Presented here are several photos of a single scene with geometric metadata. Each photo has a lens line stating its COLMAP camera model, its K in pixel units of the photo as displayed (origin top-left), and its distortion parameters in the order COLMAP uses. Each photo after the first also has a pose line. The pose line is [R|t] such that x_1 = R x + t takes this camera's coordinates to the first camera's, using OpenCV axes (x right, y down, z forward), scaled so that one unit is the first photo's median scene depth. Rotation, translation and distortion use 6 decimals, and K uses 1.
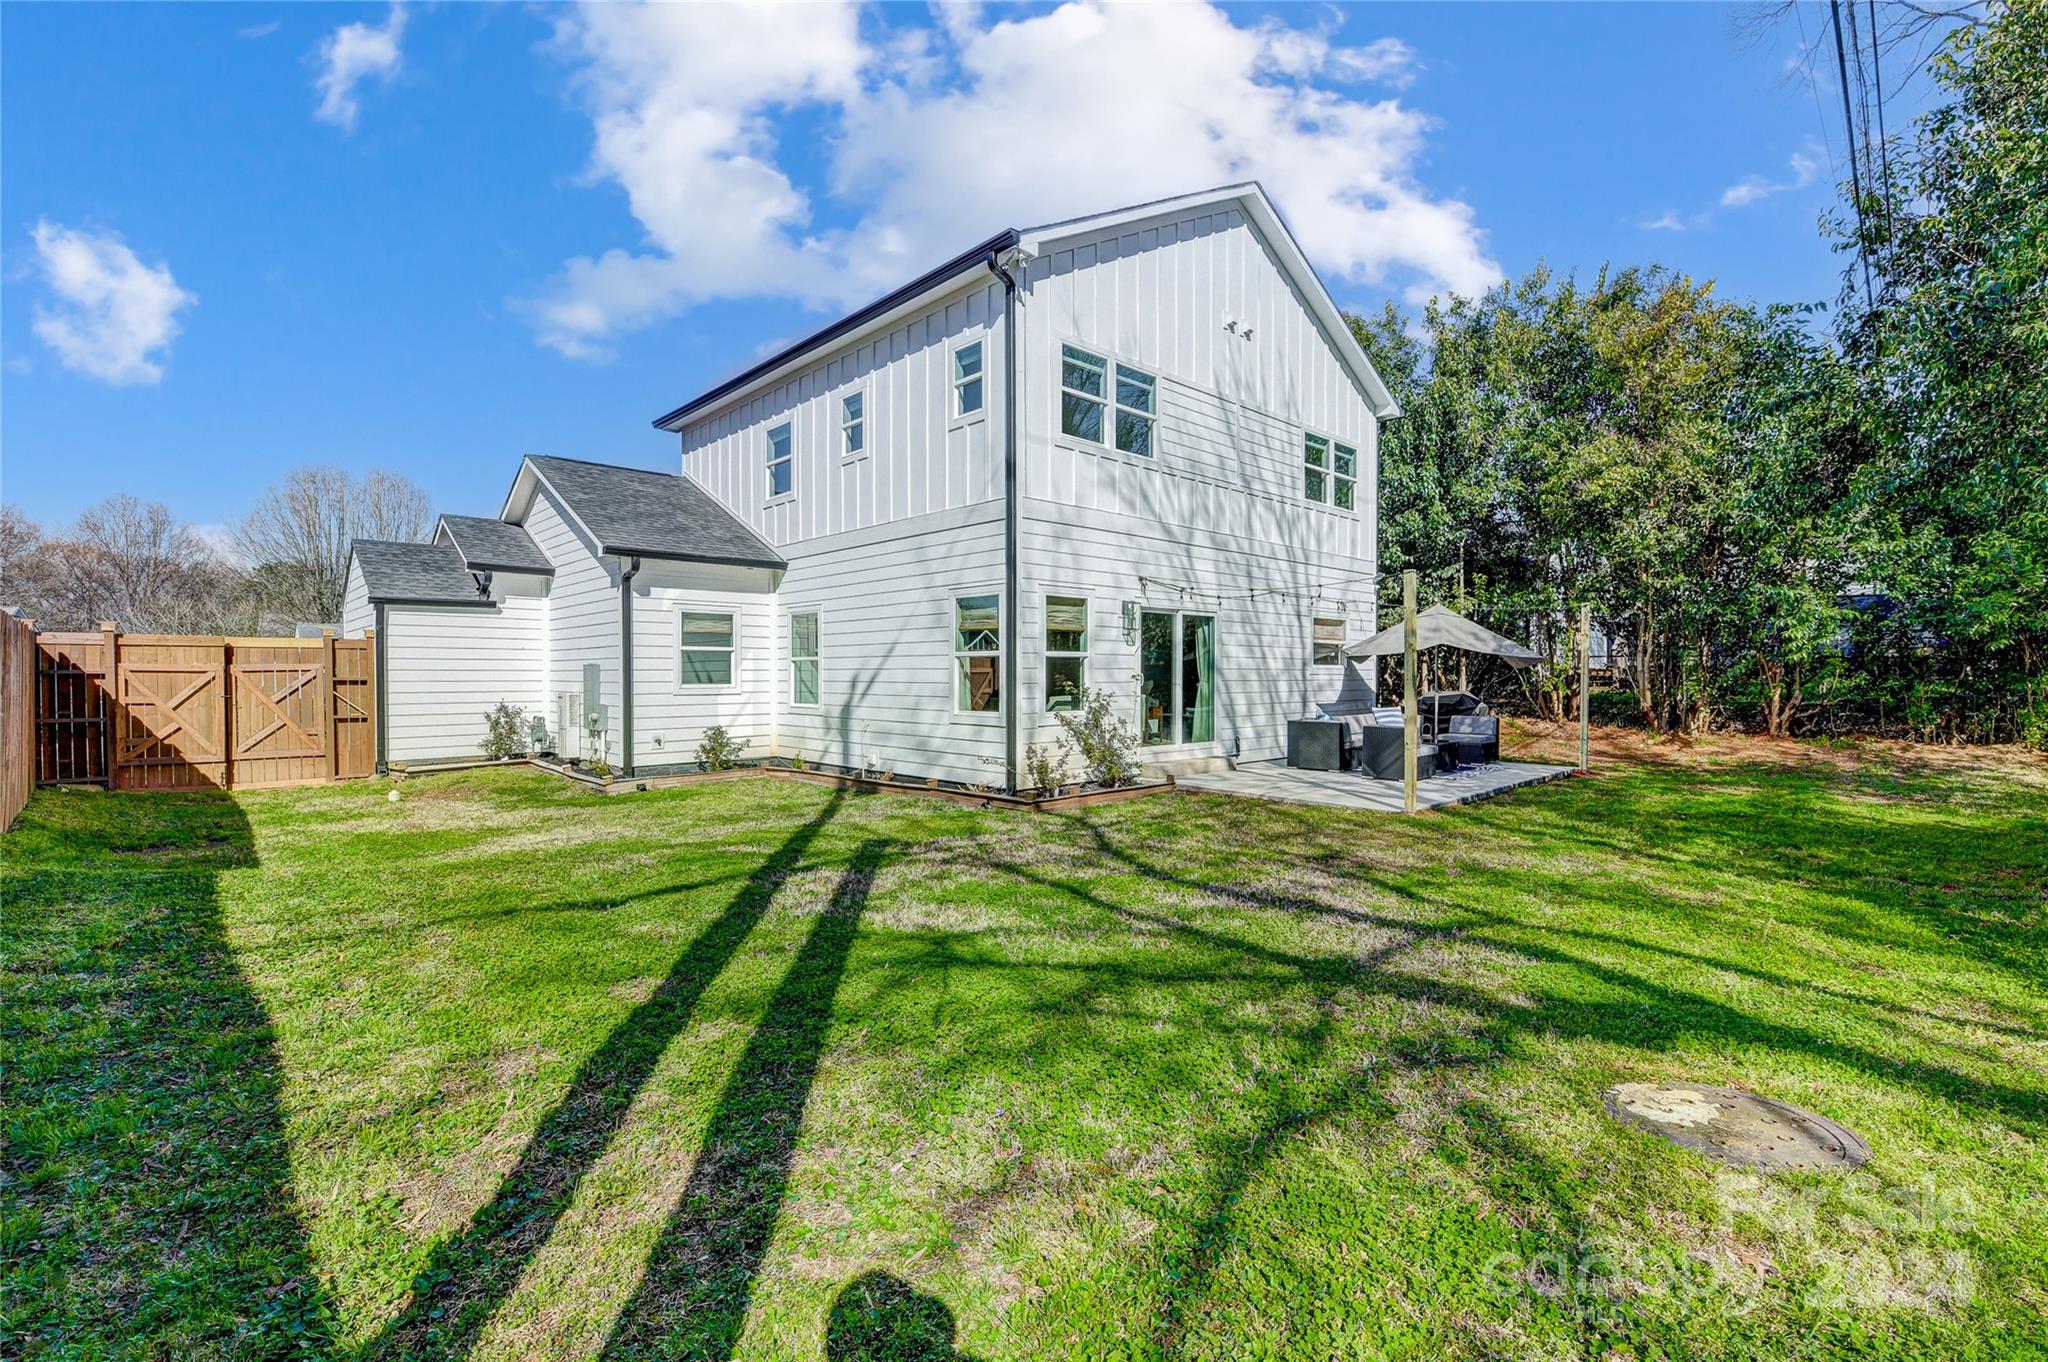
lens RADIAL K [[893.2, 0, 1044.5], [0, 893.2, 680.2], [0, 0, 1]] dist [-0.001638, -0.009592]
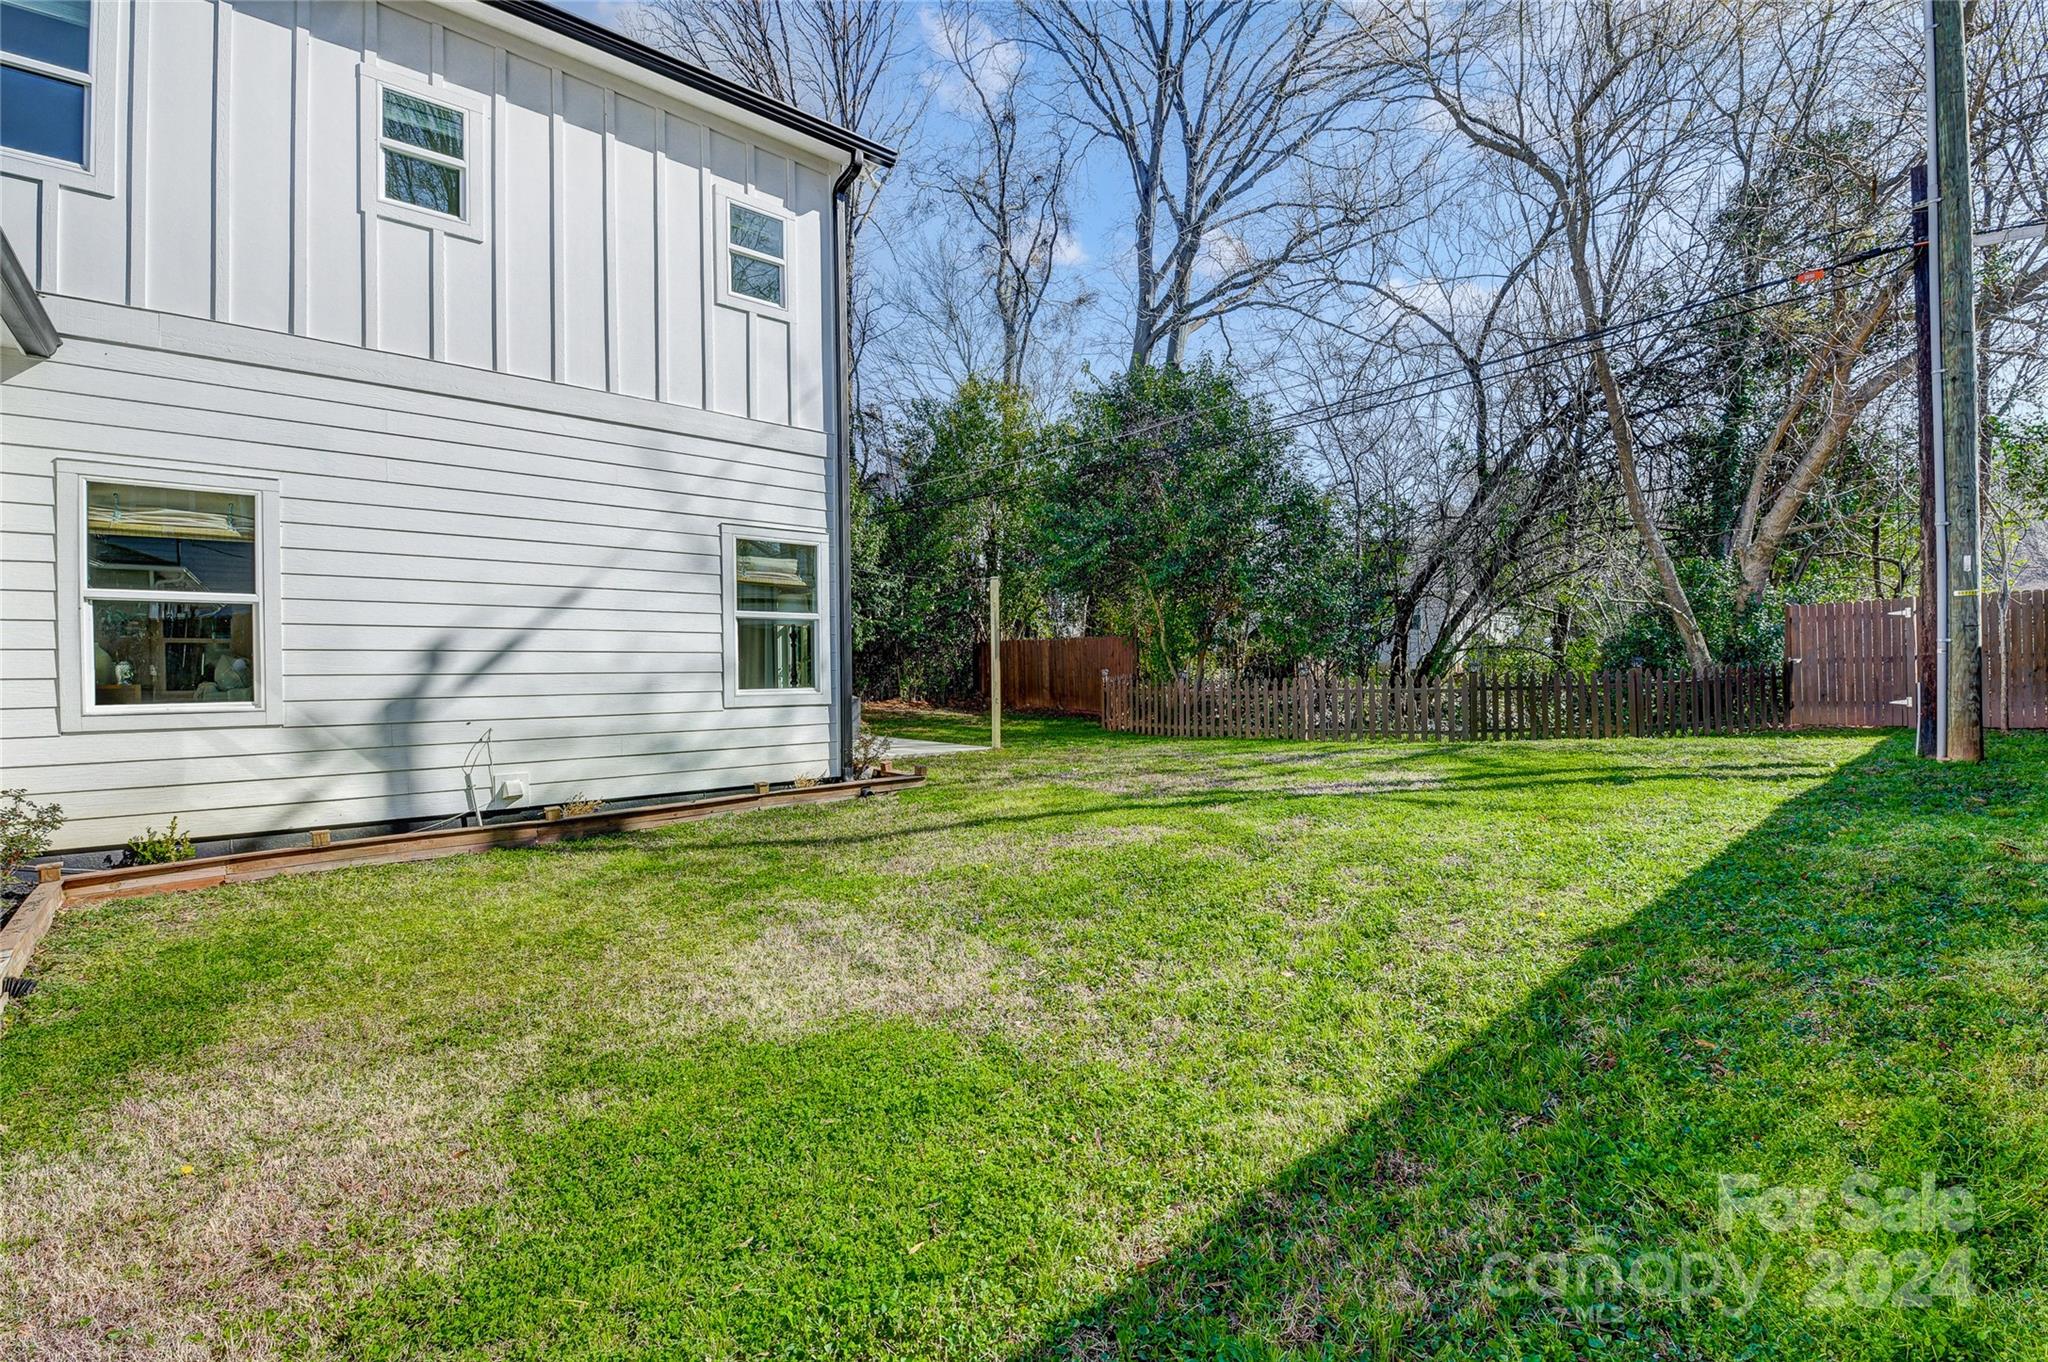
lens RADIAL K [[903.7, 0, 1035.2], [0, 903.7, 676.9], [0, 0, 1]] dist [-0.000120, -0.011635]
pose [[0.047325, -0.006239, 0.998860, -0.708657], [0.018424, 0.999816, 0.005372, 0.020131], [-0.998710, 0.018149, 0.047431, 0.612438]]
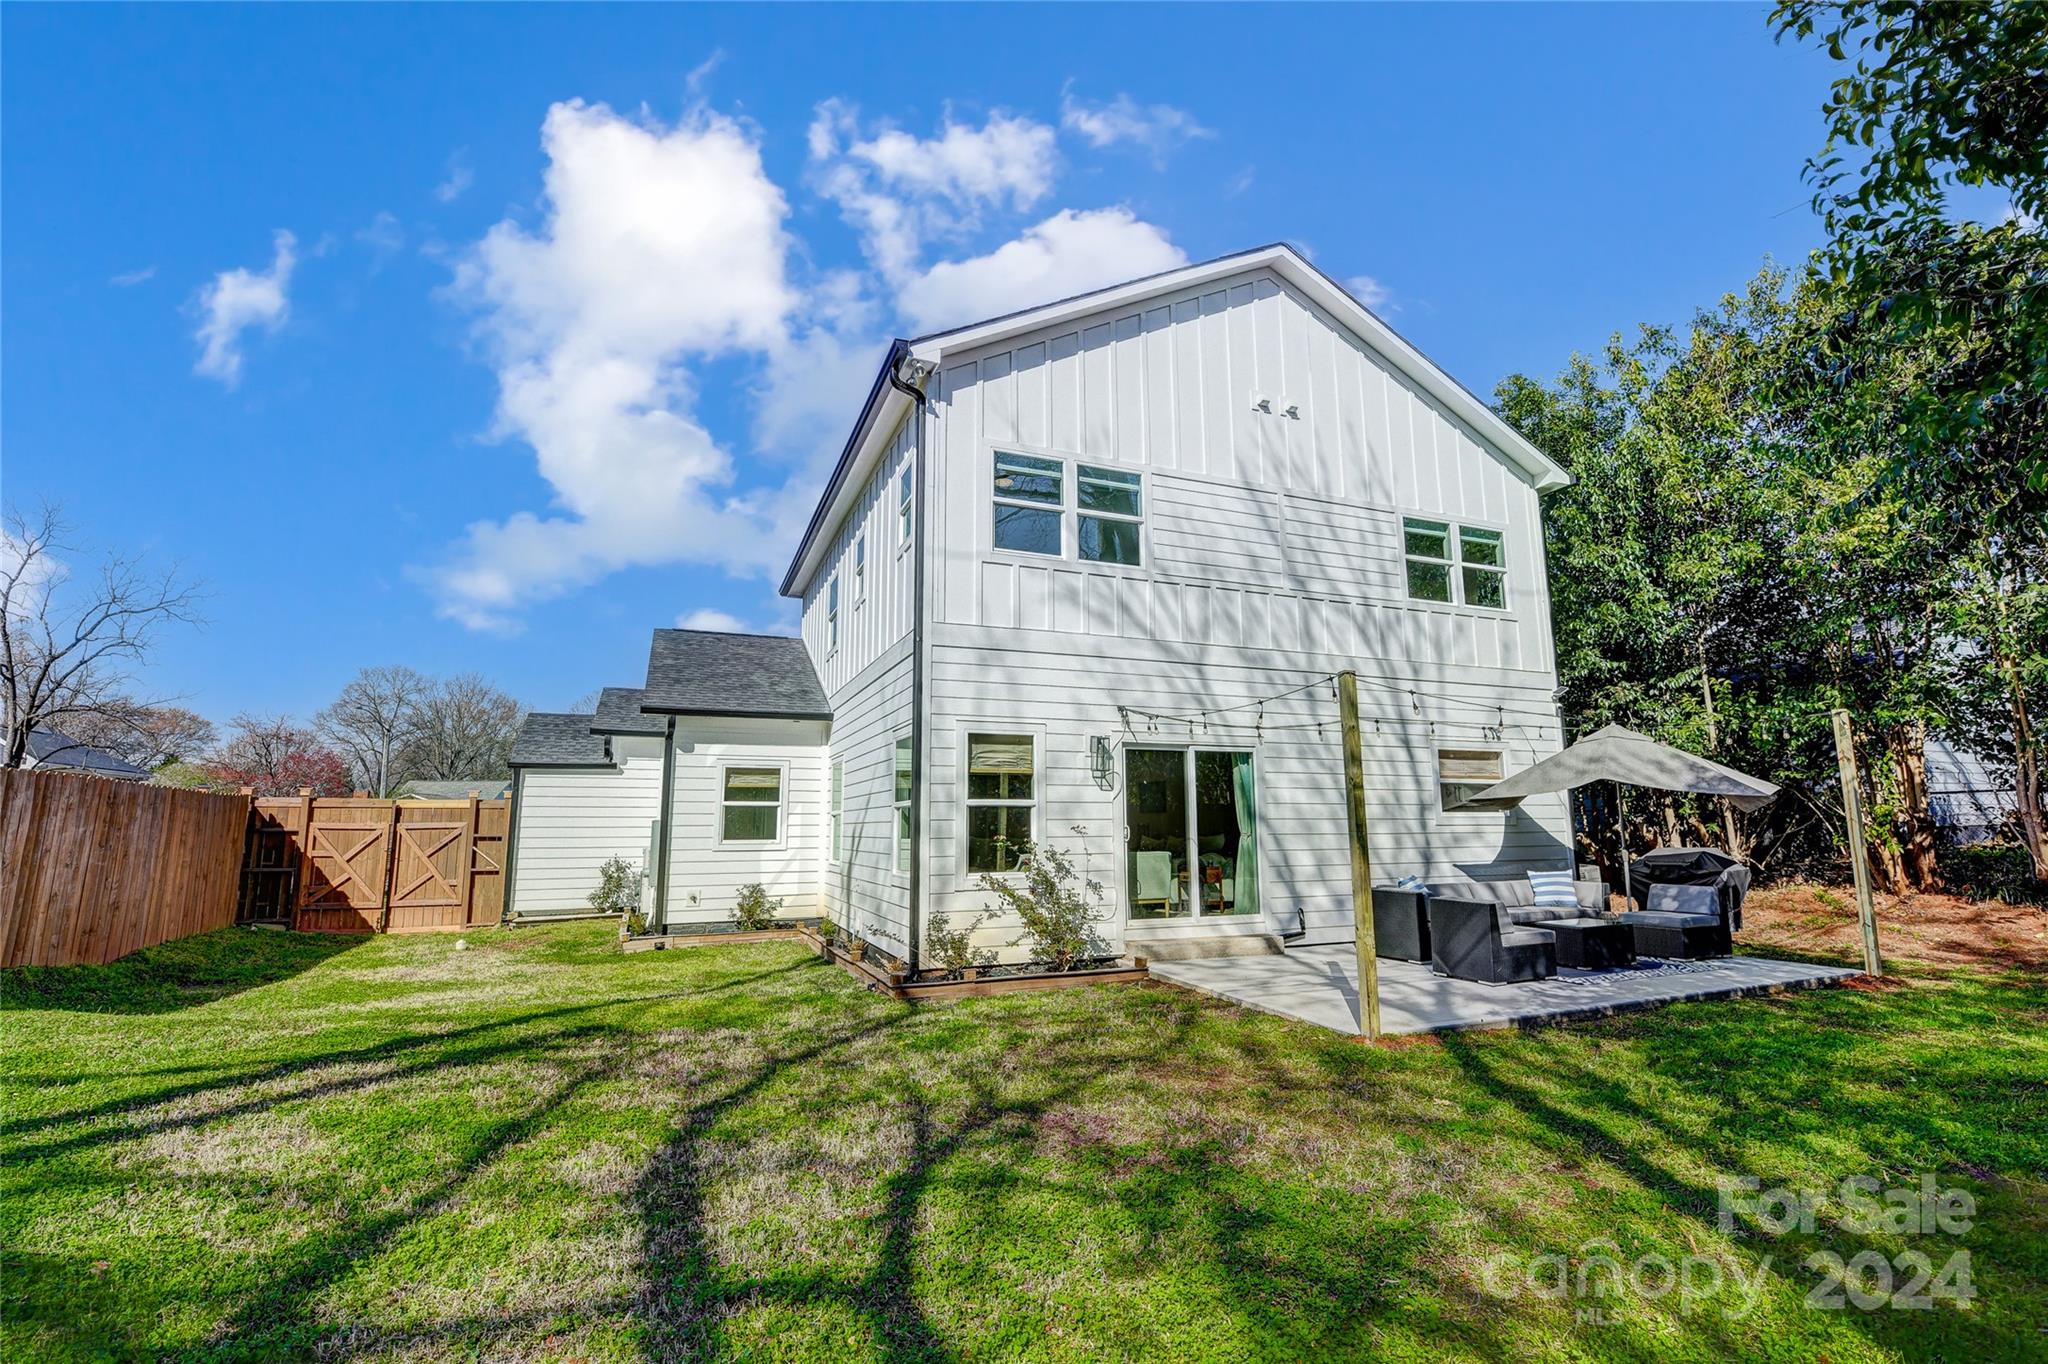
lens RADIAL K [[903.7, 0, 1035.2], [0, 903.7, 677.9], [0, 0, 1]] dist [-0.000120, -0.011635]
pose [[0.928474, -0.067495, -0.365212, 0.307017], [0.003575, 0.984926, -0.172937, 0.001959], [0.371379, 0.159262, 0.914720, 0.185252]]
